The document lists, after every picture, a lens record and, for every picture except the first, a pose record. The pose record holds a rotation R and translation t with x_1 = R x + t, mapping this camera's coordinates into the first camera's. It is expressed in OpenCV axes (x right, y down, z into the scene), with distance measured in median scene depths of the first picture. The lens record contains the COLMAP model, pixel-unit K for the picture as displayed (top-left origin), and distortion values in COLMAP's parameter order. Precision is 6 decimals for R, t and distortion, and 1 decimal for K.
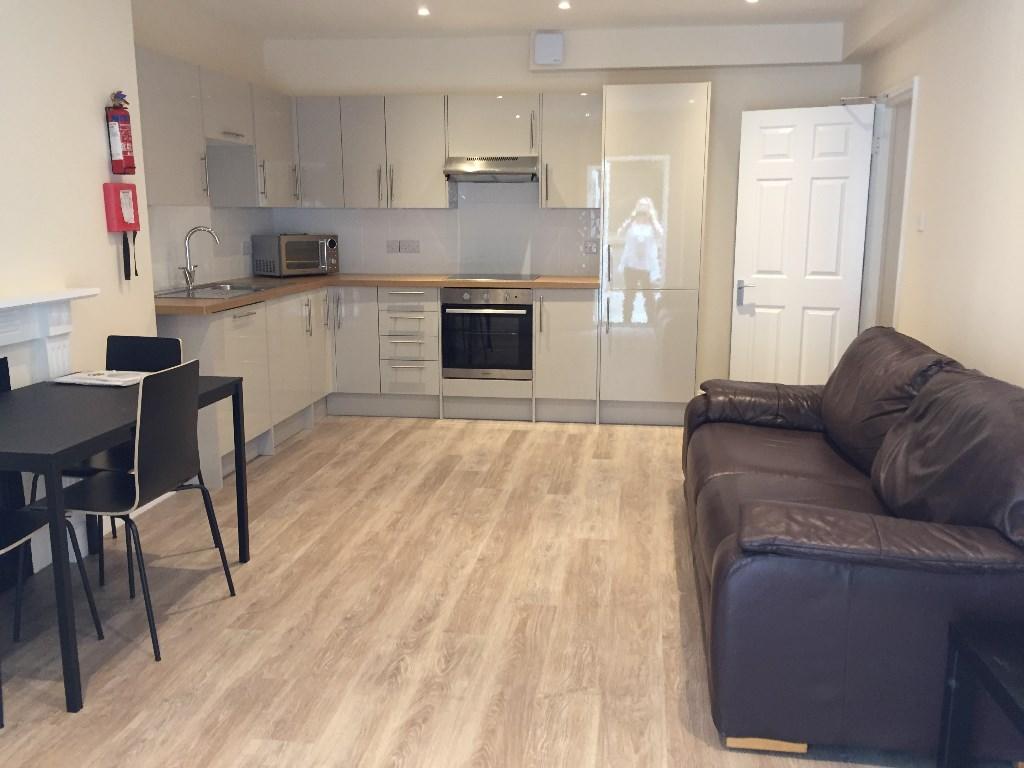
lens RADIAL K [[882.8, 0, 509.0], [0, 882.8, 381.2], [0, 0, 1]] dist [0.076415, -0.090641]
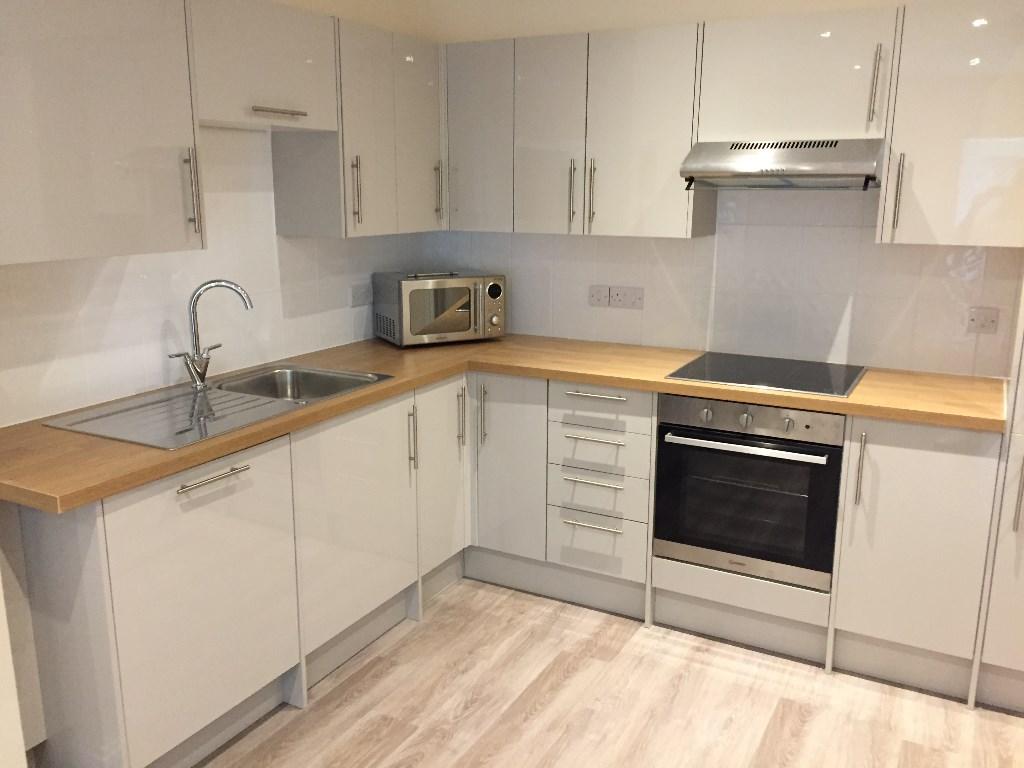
lens RADIAL K [[882.8, 0, 509.0], [0, 882.8, 381.2], [0, 0, 1]] dist [0.076415, -0.090641]
pose [[0.939329, 0.079391, -0.333704, 0.014363], [-0.068152, 0.996647, 0.045273, -0.129023], [0.336179, -0.019784, 0.941590, 0.466474]]
